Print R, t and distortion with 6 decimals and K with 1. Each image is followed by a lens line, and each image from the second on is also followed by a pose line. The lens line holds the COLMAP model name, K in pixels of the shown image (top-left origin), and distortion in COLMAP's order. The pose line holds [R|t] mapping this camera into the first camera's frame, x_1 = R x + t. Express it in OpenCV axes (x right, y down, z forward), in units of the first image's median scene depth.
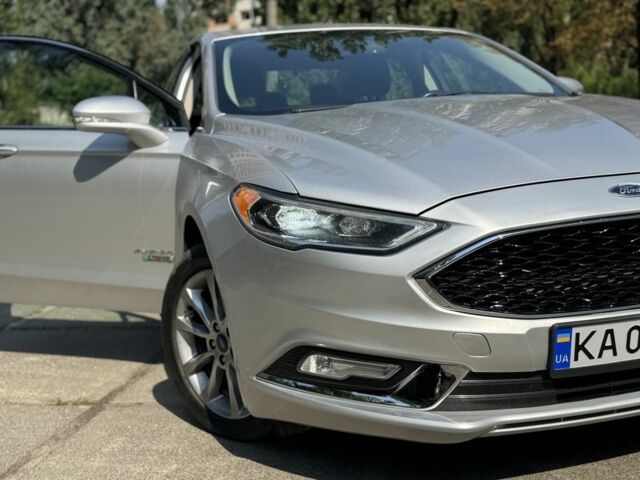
lens RADIAL K [[757.5, 0, 320.0], [0, 757.5, 240.0], [0, 0, 1]] dist [0.055002, -0.001999]
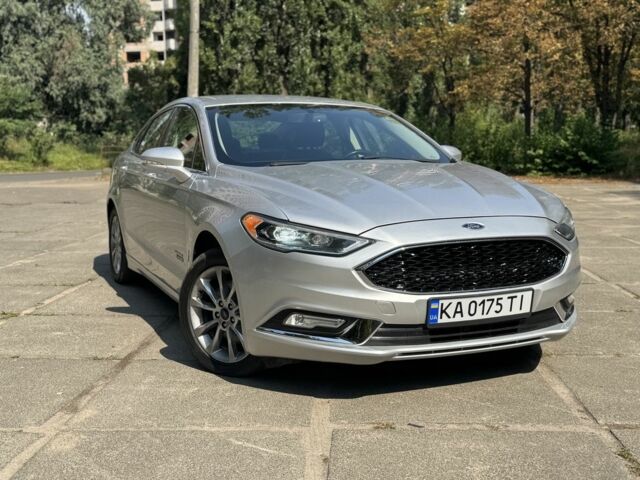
lens RADIAL K [[757.5, 0, 320.0], [0, 757.5, 240.0], [0, 0, 1]] dist [0.055002, -0.001999]
pose [[0.991252, 0.039196, 0.126032, -0.167101], [-0.034926, 0.998745, -0.035910, 0.041681], [-0.127281, 0.031194, 0.991376, -0.686428]]
